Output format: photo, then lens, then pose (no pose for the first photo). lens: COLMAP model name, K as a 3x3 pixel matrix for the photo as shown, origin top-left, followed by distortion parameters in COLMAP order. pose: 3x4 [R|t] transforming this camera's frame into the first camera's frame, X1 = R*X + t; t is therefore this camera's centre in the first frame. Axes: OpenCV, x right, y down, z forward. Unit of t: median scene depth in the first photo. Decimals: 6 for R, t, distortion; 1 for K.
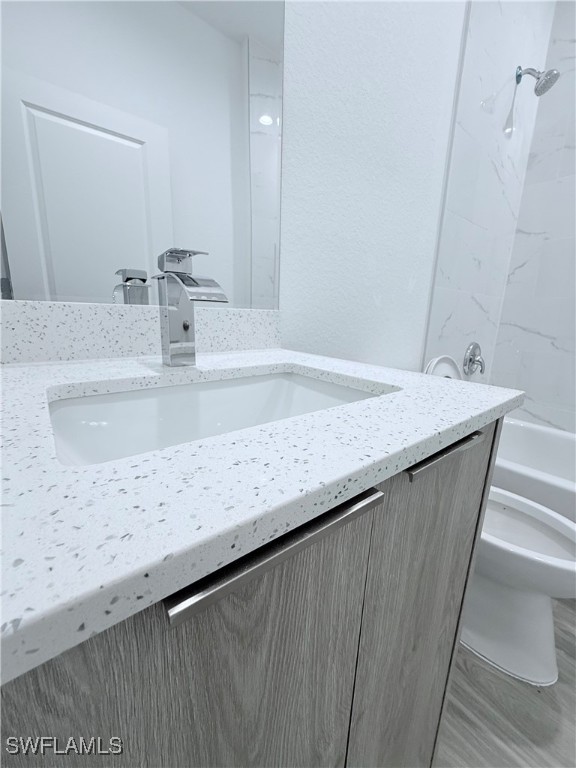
lens RADIAL K [[309.9, 0, 288.0], [0, 309.9, 384.0], [0, 0, 1]] dist [0.008282, 0.000031]
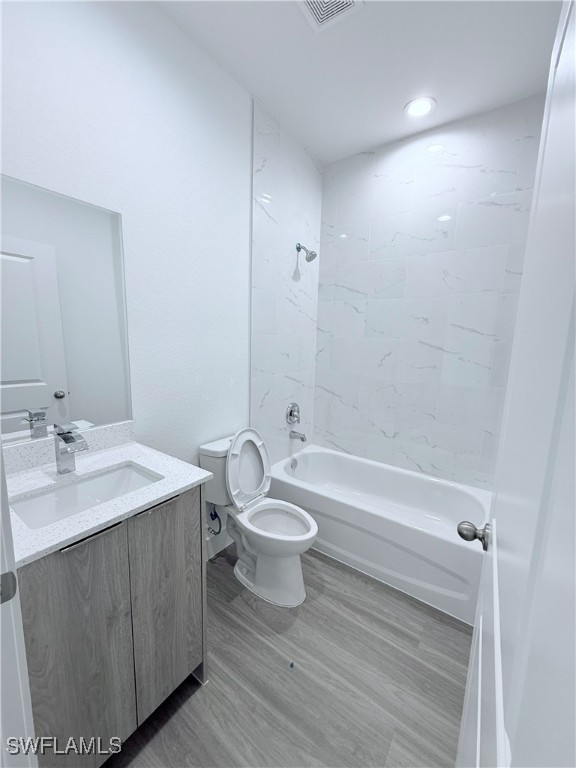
lens RADIAL K [[309.9, 0, 288.0], [0, 309.9, 384.0], [0, 0, 1]] dist [0.008282, 0.000031]
pose [[0.963553, -0.042672, 0.264093, 0.393432], [0.059434, 0.996671, -0.055803, -0.312457], [-0.260833, 0.069465, 0.962882, -1.019801]]
